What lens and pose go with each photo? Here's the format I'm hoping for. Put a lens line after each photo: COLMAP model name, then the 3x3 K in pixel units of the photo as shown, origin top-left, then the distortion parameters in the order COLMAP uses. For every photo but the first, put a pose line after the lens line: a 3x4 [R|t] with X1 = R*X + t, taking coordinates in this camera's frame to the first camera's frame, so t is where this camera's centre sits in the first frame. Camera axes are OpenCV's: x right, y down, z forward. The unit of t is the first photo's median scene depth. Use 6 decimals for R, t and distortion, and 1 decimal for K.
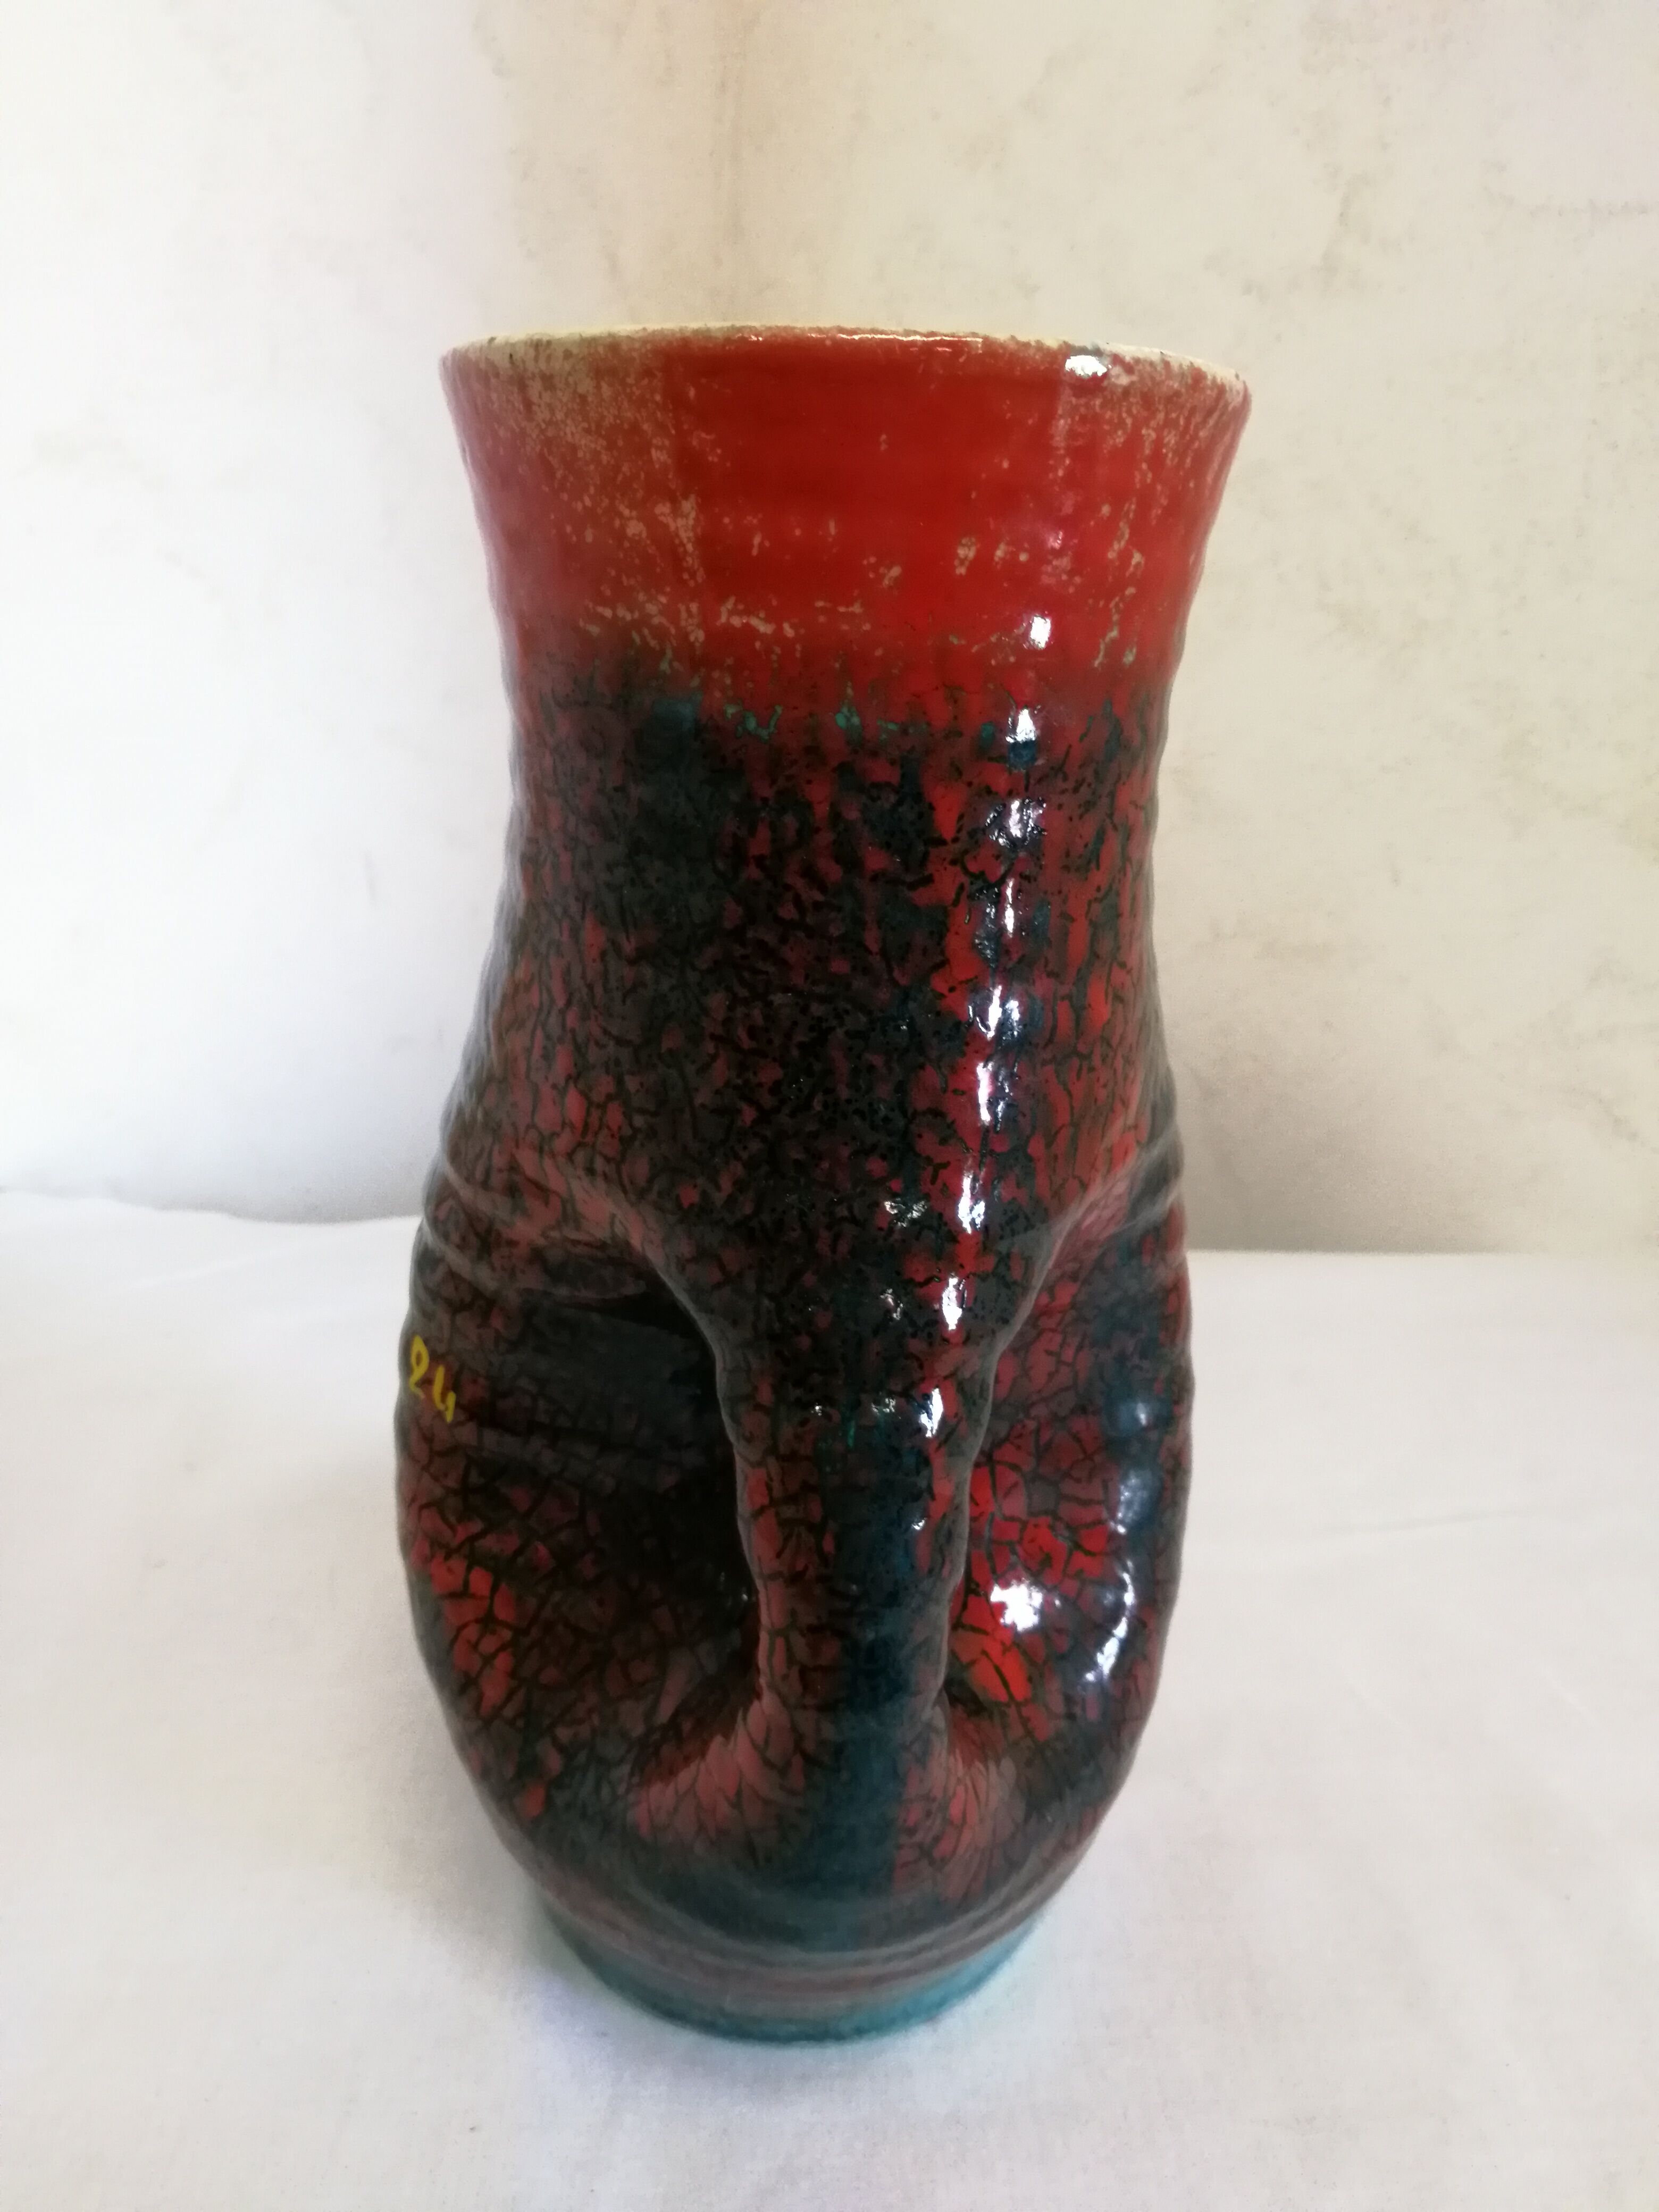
lens RADIAL K [[1557.3, 0, 829.5], [0, 1557.3, 1106.0], [0, 0, 1]] dist [0.008494, -0.018973]
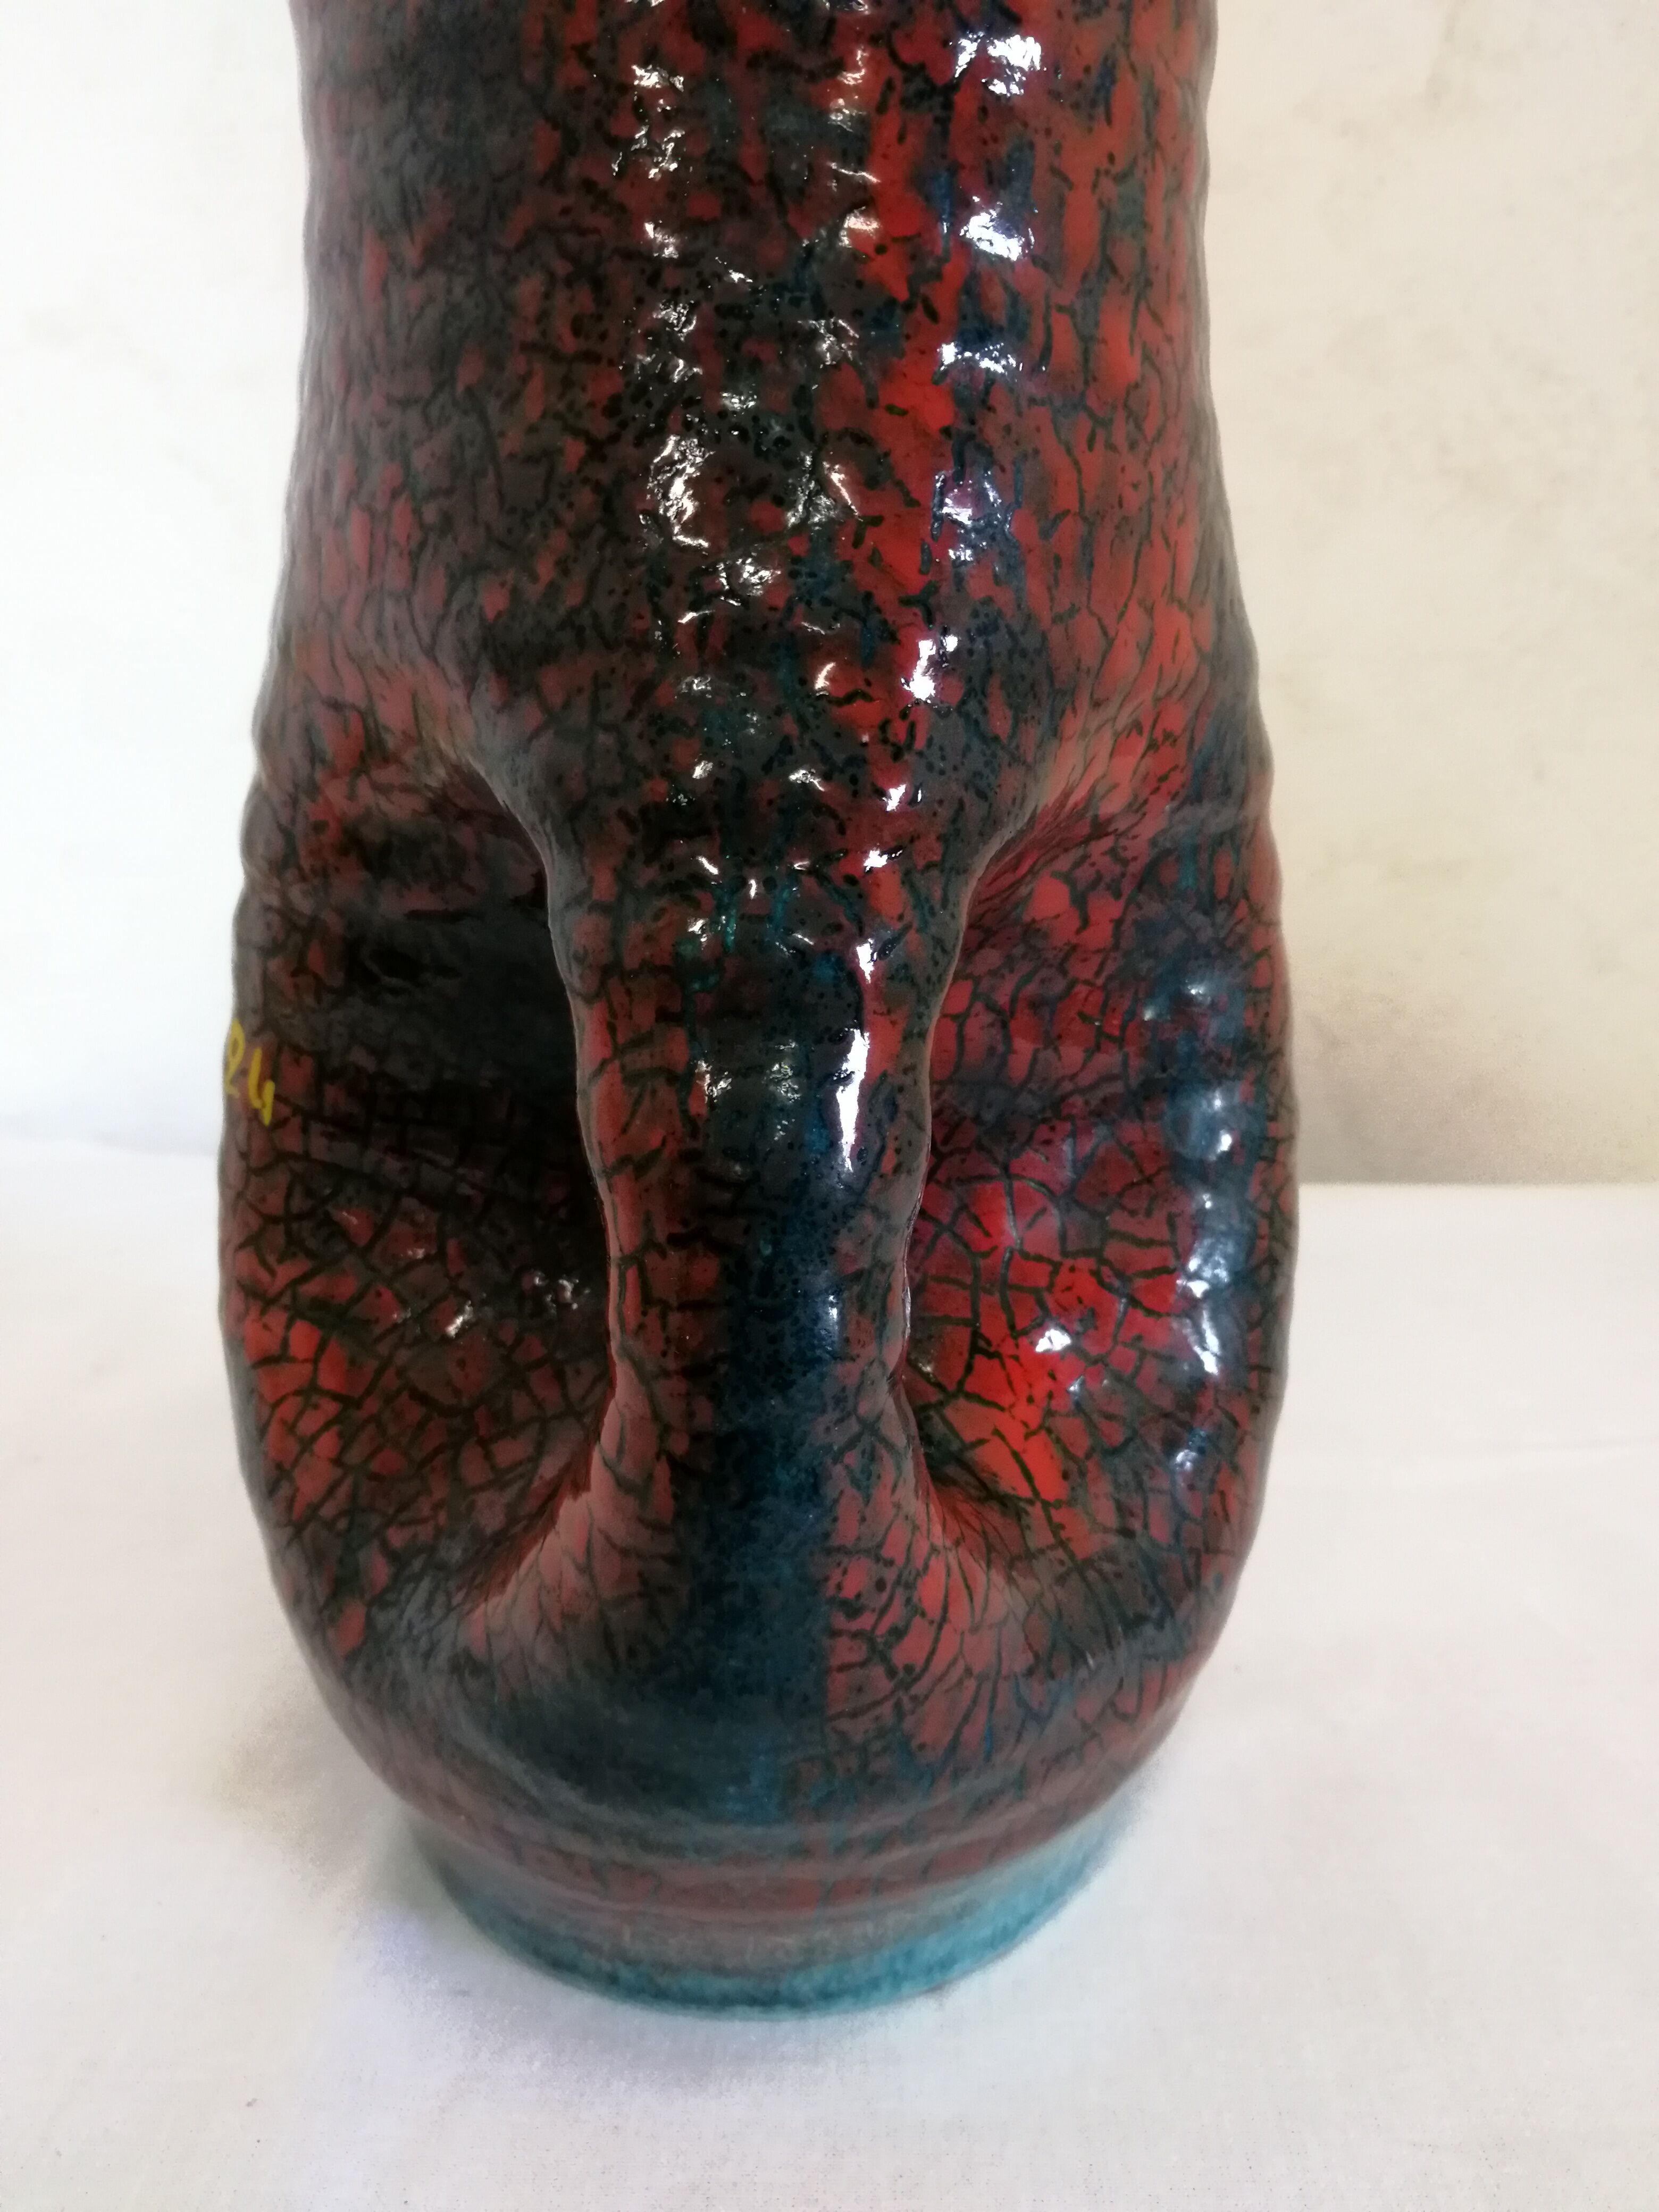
lens RADIAL K [[1557.4, 0, 811.4], [0, 1557.4, 1097.9], [0, 0, 1]] dist [0.008410, -0.029825]
pose [[0.996603, -0.014425, -0.081087, 0.085693], [0.008139, 0.996973, -0.077317, 0.289850], [0.081957, 0.076394, 0.993704, 0.330219]]
